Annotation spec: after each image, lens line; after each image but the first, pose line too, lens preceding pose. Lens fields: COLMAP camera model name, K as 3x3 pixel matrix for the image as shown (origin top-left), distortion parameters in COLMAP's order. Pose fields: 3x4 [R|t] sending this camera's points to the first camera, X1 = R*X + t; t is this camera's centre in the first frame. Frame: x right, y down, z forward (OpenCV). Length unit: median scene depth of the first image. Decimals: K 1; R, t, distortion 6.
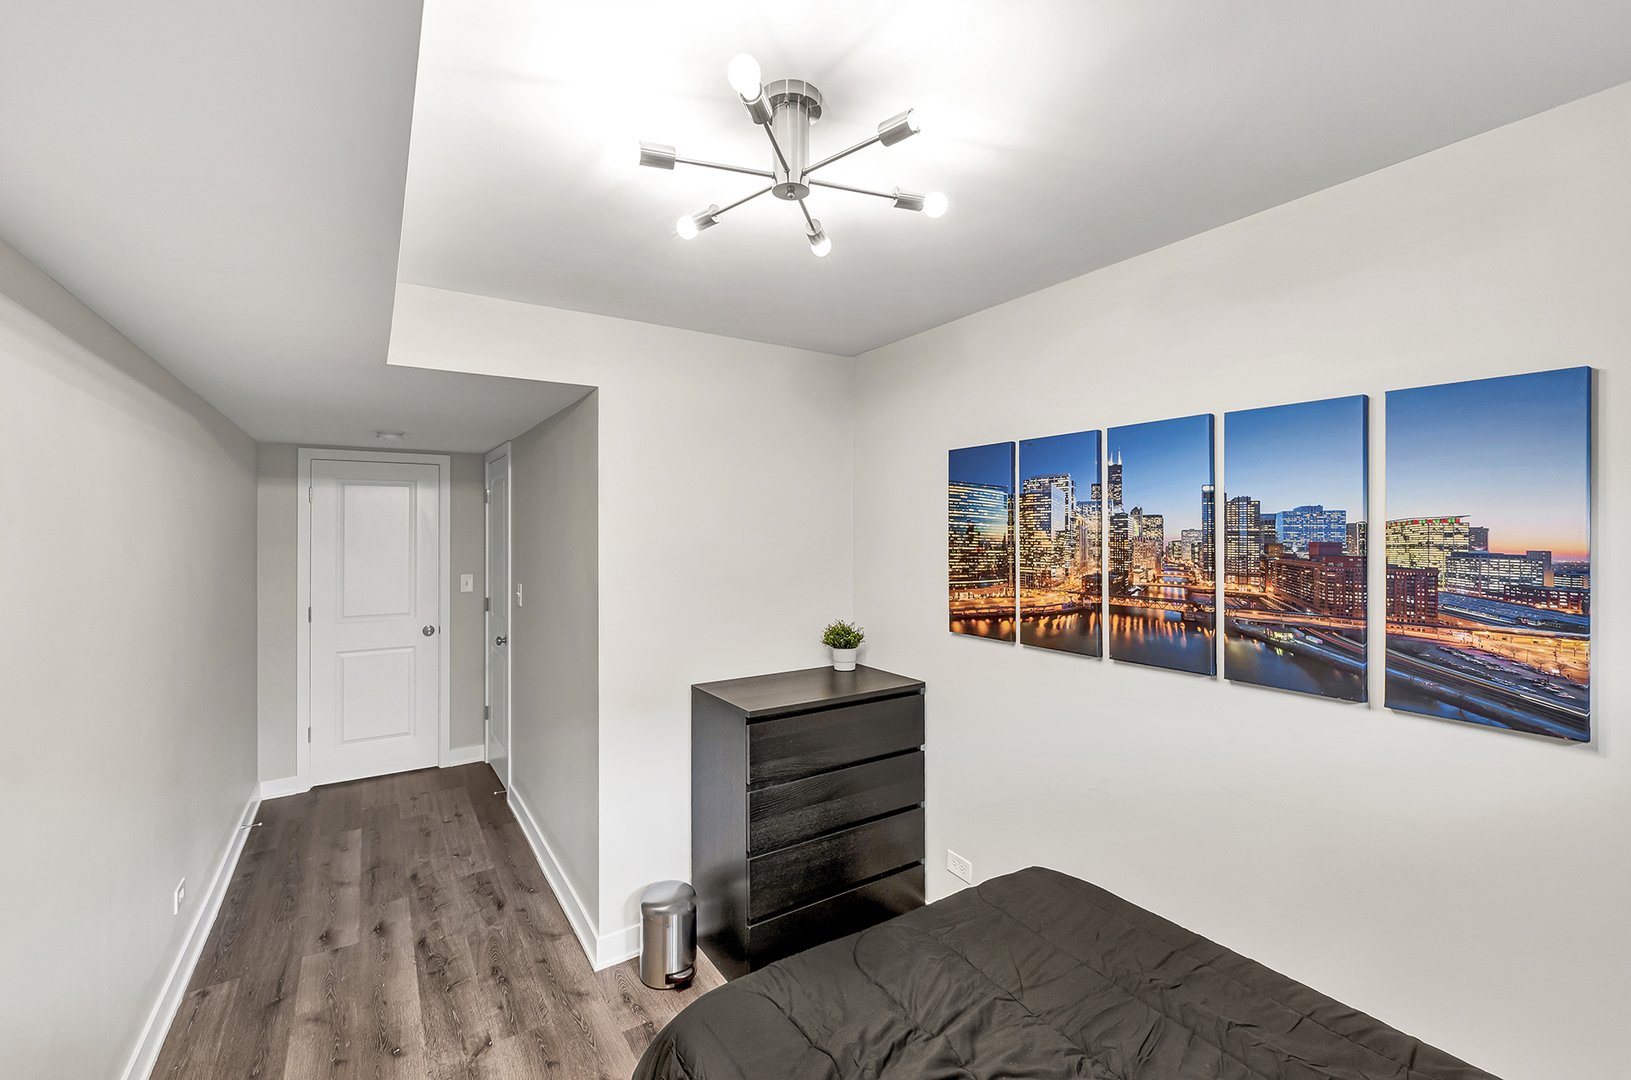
lens RADIAL K [[668.8, 0, 813.3], [0, 668.8, 537.1], [0, 0, 1]] dist [-0.004113, -0.000187]
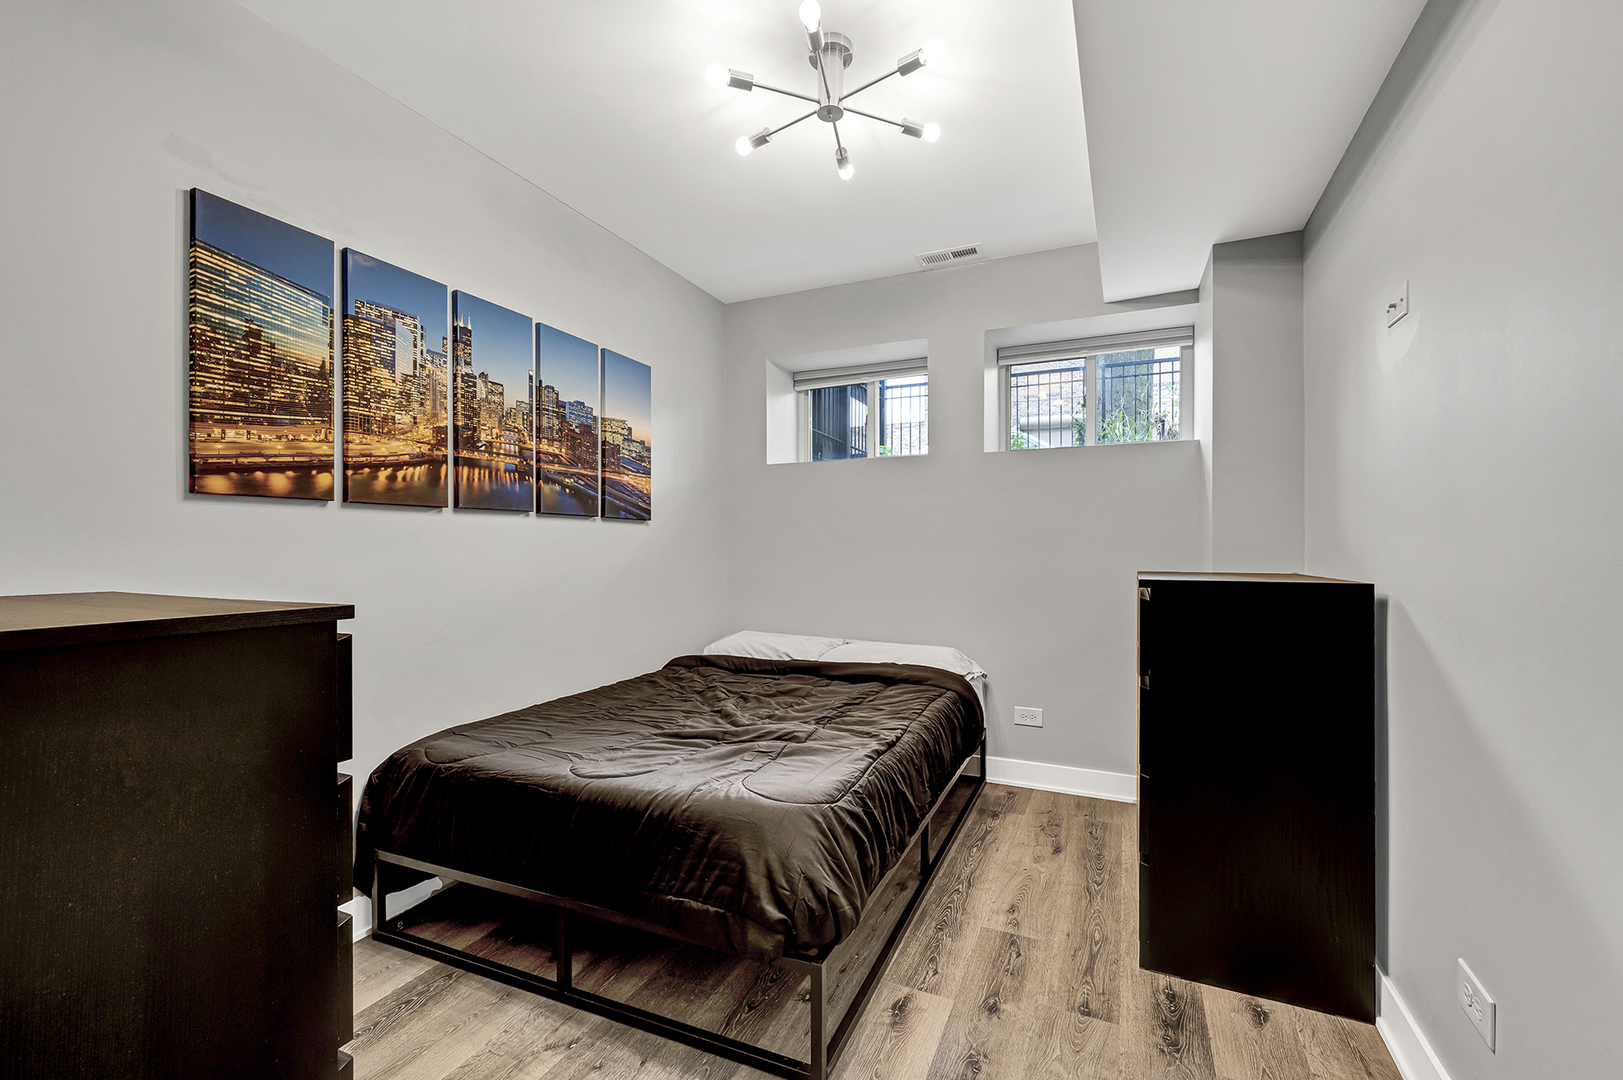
lens RADIAL K [[665.5, 0, 814.5], [0, 665.5, 543.3], [0, 0, 1]] dist [-0.004113, -0.000187]
pose [[-0.529505, -0.001163, 0.848306, -0.717381], [-0.000548, 0.999999, 0.001029, 0.226478], [-0.848307, 0.000080, -0.529505, 1.031389]]
